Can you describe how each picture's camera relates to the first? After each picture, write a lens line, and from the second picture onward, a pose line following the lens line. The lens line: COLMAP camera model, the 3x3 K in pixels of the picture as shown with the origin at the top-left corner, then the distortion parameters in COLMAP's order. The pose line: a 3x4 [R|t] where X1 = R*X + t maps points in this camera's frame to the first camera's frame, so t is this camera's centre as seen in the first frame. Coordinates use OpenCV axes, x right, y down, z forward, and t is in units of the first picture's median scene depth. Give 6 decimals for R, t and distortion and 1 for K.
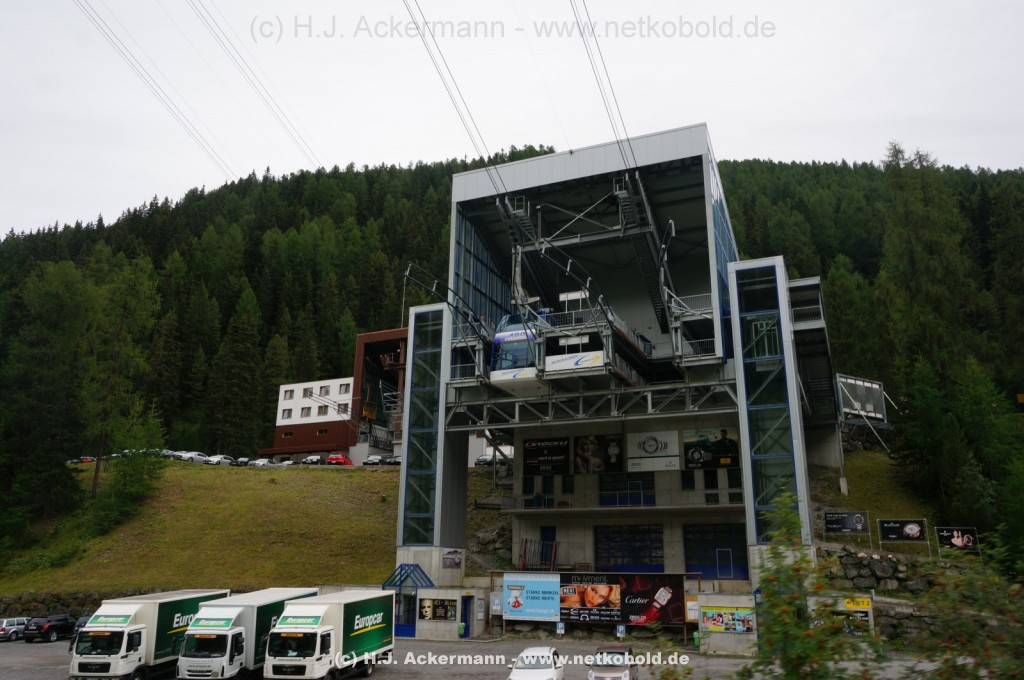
lens RADIAL K [[773.5, 0, 512.0], [0, 773.5, 340.0], [0, 0, 1]] dist [-0.030084, 0.038209]
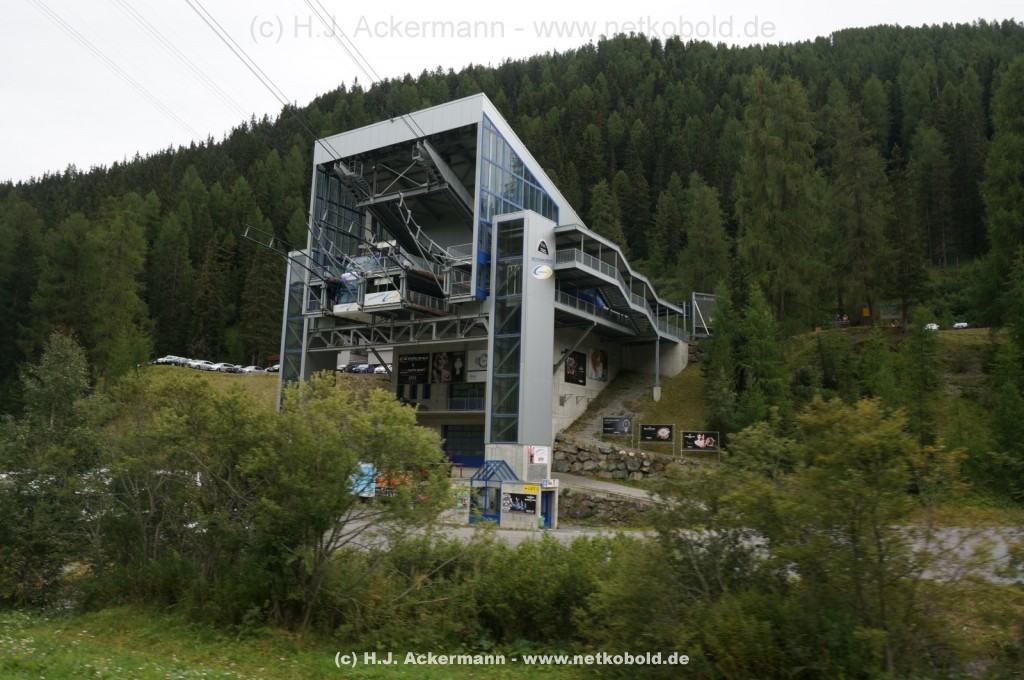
lens RADIAL K [[773.5, 0, 512.0], [0, 773.5, 340.0], [0, 0, 1]] dist [-0.030084, 0.038209]
pose [[0.984123, -0.008093, -0.177301, 0.481973], [0.032972, 0.989907, 0.137828, -0.067486], [0.174396, -0.141485, 0.974458, -0.186608]]
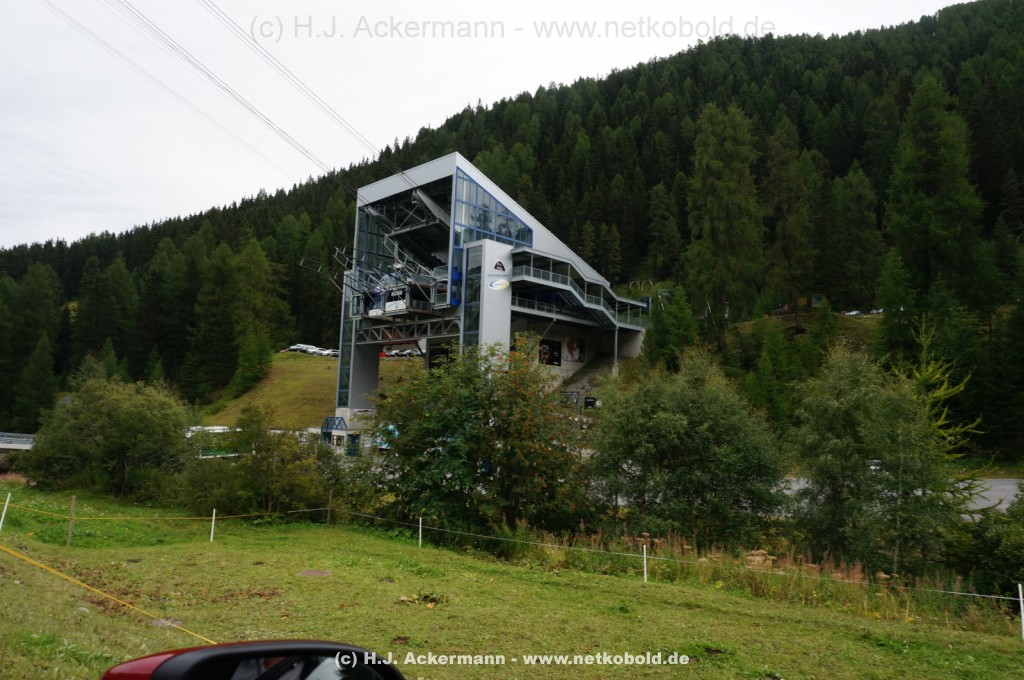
lens RADIAL K [[689.0, 0, 512.0], [0, 689.0, 340.0], [0, 0, 1]] dist [-0.050385, -0.000392]
pose [[0.928661, -0.020179, -0.370381, 0.840019], [0.084997, 0.983527, 0.159531, -0.113411], [0.361060, -0.179631, 0.915078, -0.307888]]
